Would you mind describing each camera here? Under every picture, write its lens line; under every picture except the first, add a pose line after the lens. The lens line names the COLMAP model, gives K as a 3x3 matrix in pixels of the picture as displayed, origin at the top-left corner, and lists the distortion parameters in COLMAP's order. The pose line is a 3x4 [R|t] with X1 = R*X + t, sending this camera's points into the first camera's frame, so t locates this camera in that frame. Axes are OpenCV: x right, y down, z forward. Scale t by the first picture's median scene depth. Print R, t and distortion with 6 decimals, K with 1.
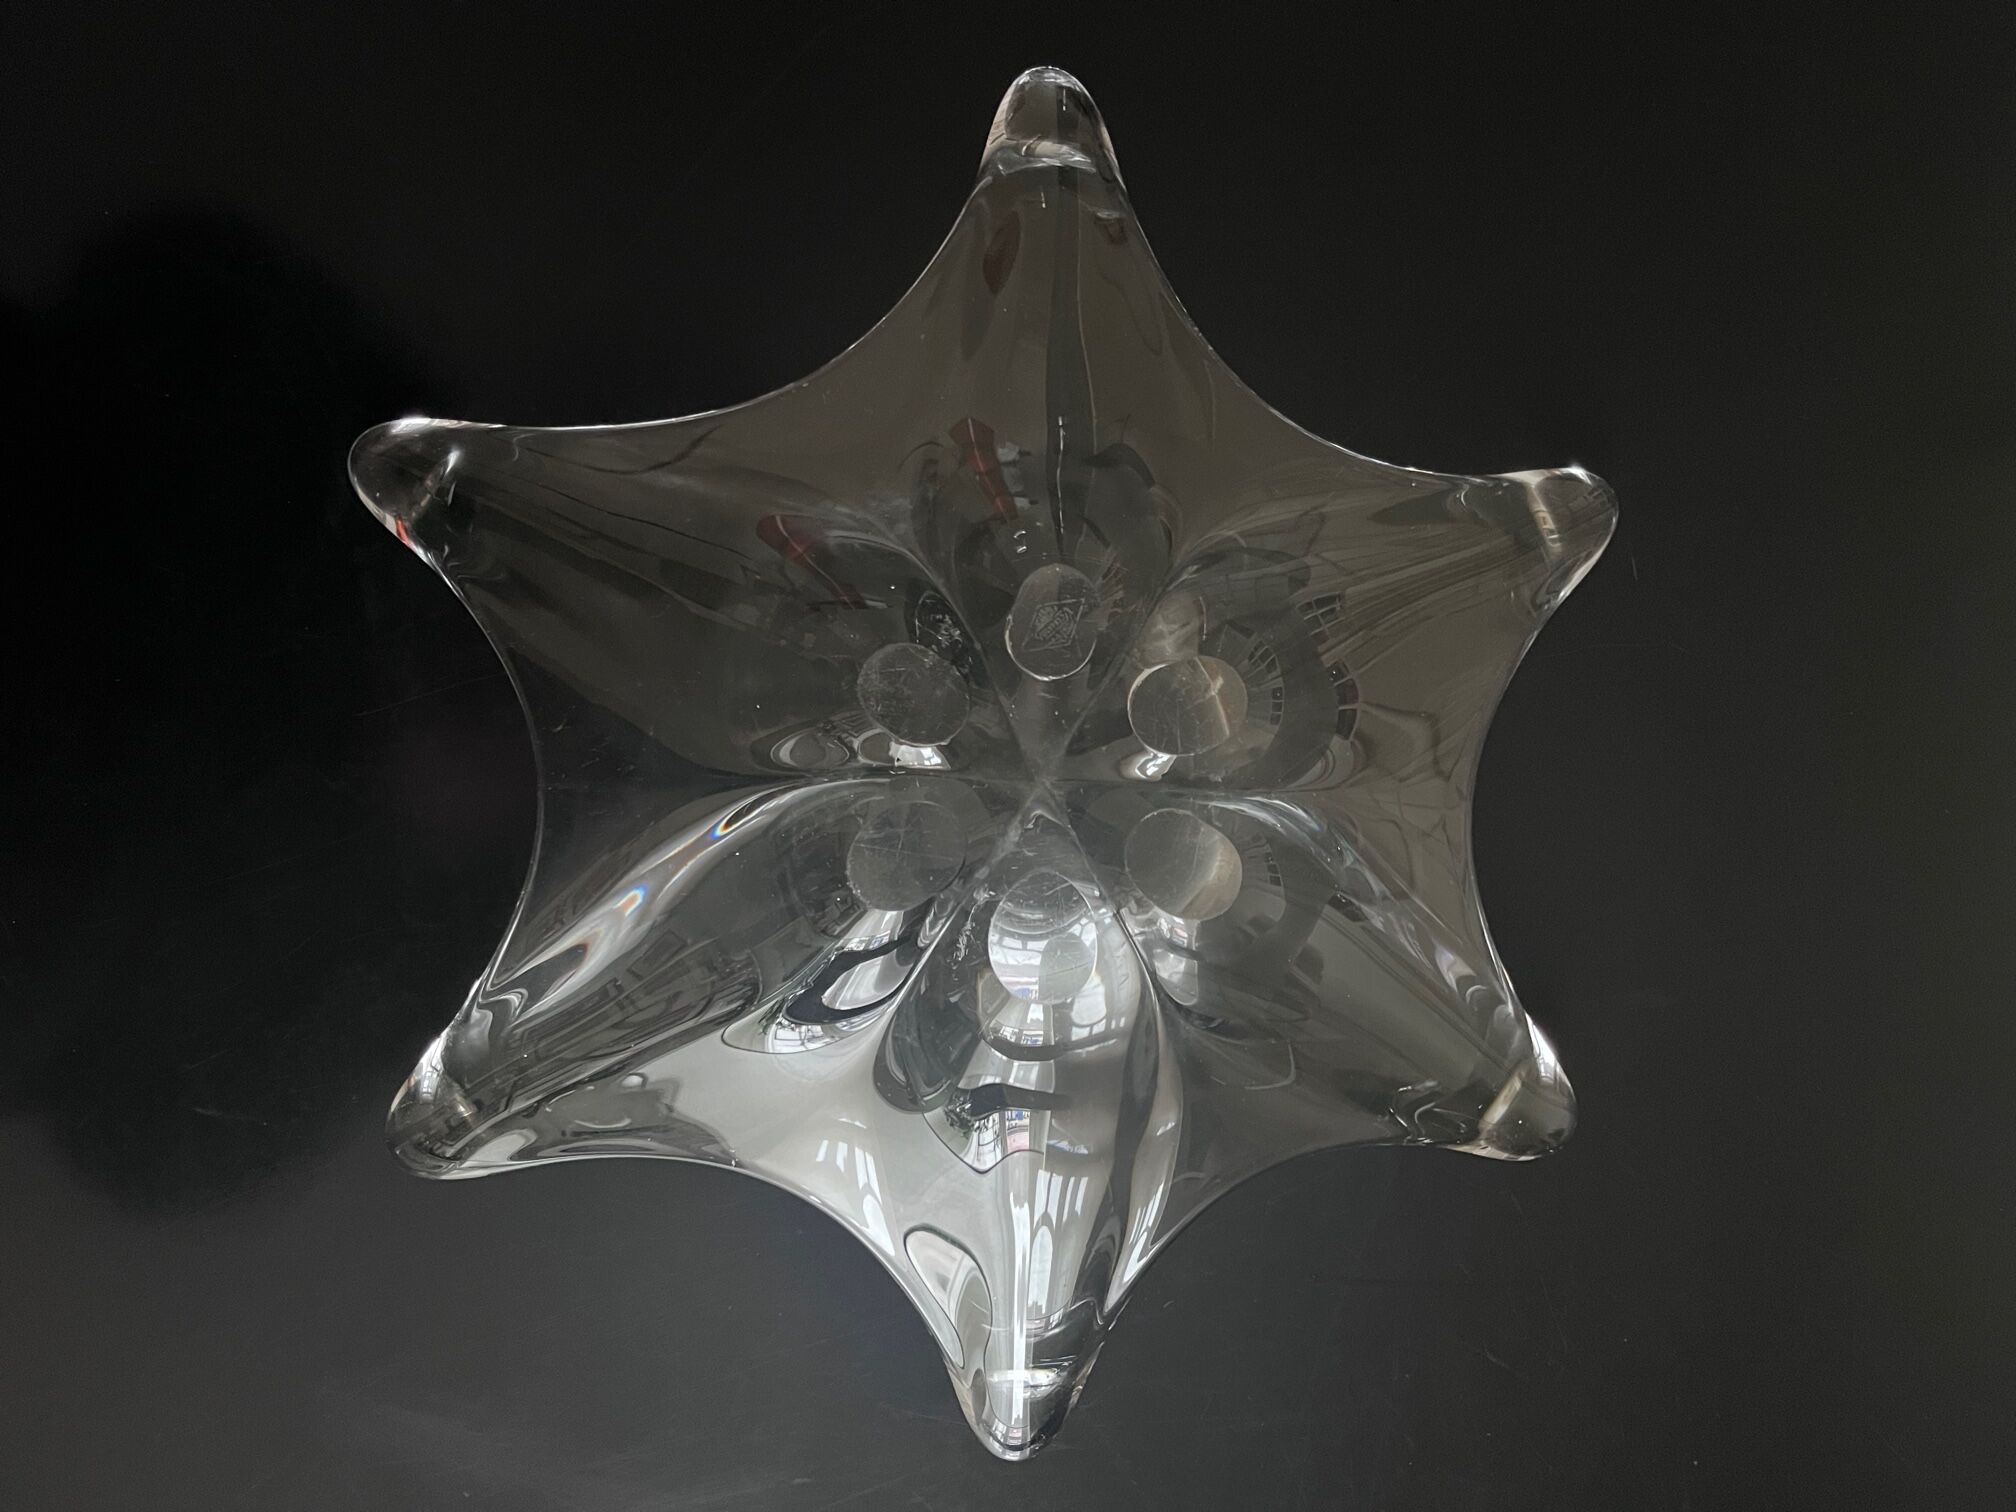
lens RADIAL K [[1525.9, 0, 1008.0], [0, 1525.9, 756.0], [0, 0, 1]] dist [-0.058923, -0.000826]
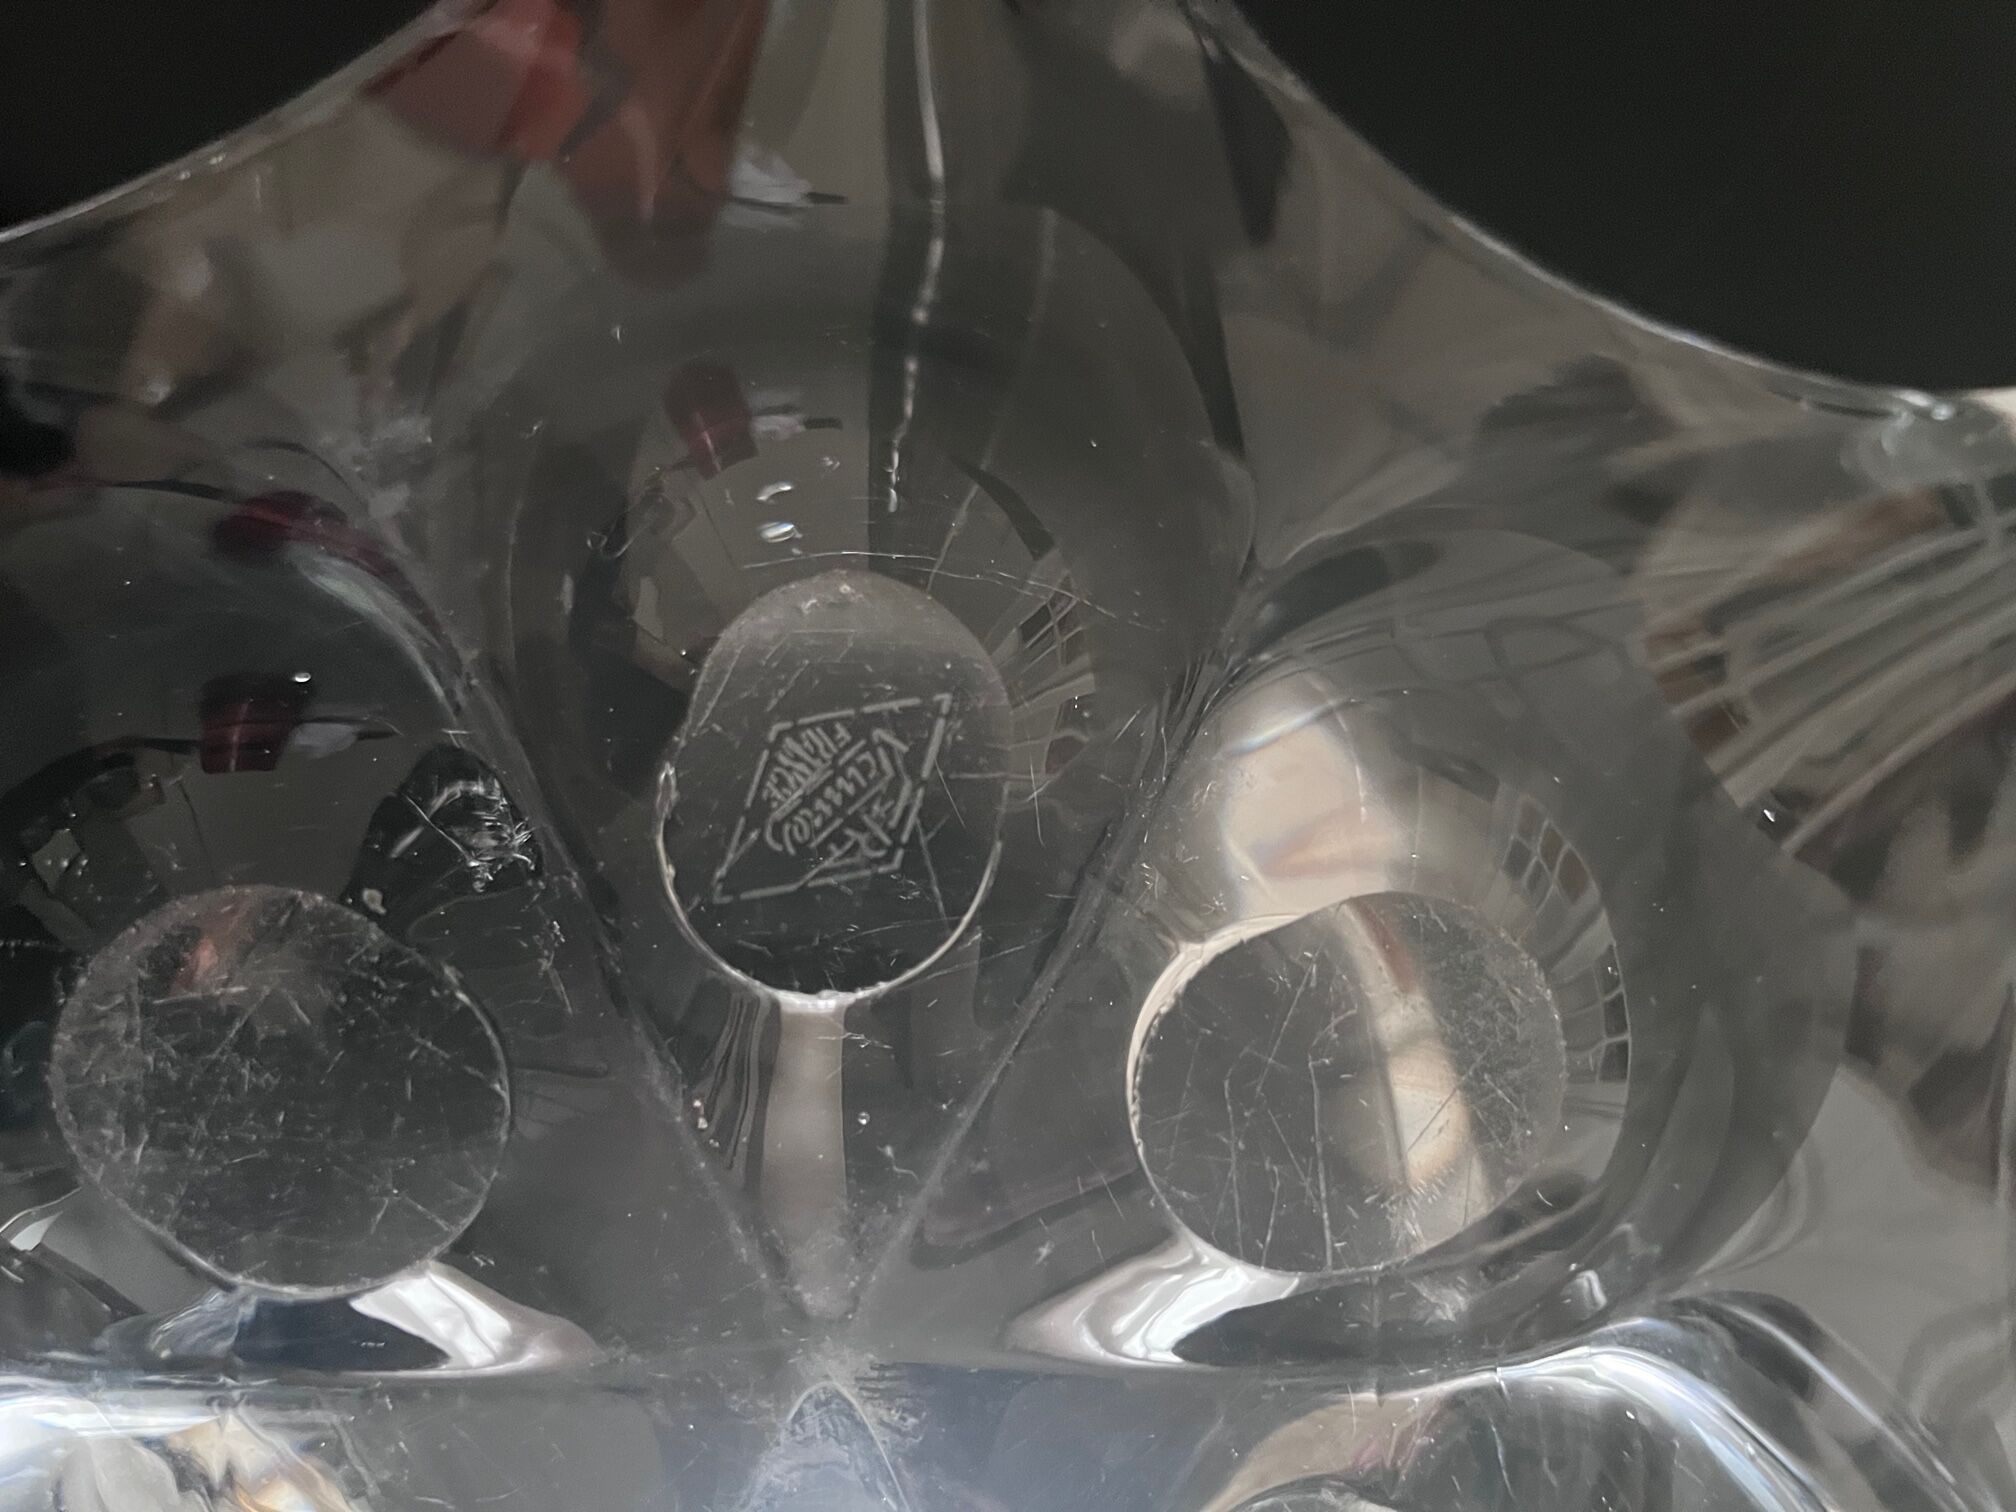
lens RADIAL K [[1525.9, 0, 1008.0], [0, 1525.9, 756.0], [0, 0, 1]] dist [-0.058923, -0.000826]
pose [[0.999228, -0.039160, 0.003146, 0.057878], [0.039284, 0.995227, -0.089332, -0.066166], [0.000367, 0.089387, 0.995997, 0.716623]]
